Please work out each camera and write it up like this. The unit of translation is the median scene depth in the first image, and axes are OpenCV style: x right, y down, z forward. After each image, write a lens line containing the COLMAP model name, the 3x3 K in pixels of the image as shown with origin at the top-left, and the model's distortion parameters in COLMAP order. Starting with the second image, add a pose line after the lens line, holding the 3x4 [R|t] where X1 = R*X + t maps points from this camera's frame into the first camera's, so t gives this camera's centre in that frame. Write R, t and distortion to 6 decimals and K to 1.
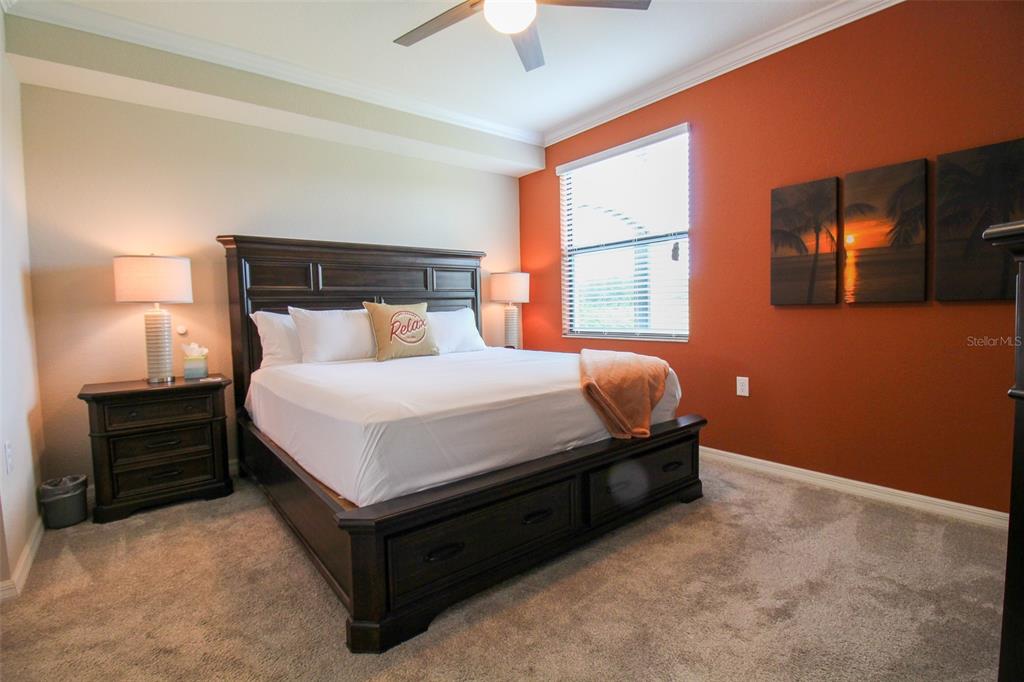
lens RADIAL K [[485.4, 0, 519.1], [0, 485.4, 337.5], [0, 0, 1]] dist [0.000242, -0.013569]
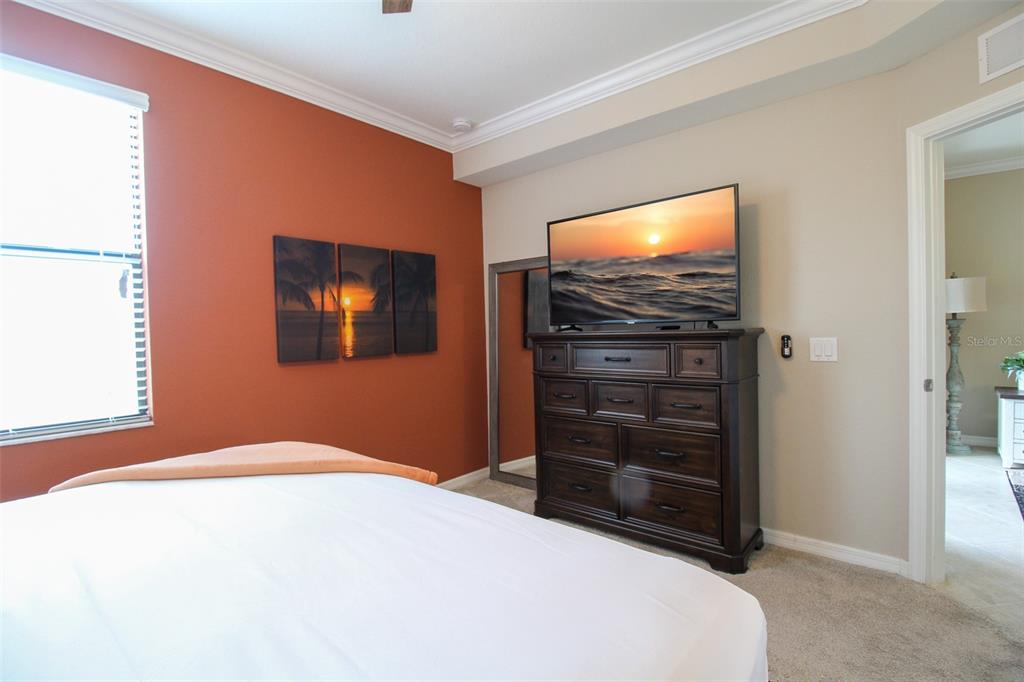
lens RADIAL K [[485.4, 0, 519.1], [0, 485.4, 337.5], [0, 0, 1]] dist [0.000242, -0.013569]
pose [[-0.214104, 0.009321, 0.976767, -0.485337], [0.083663, 0.996455, 0.008830, -0.089354], [-0.973222, 0.083610, -0.214124, 0.809408]]
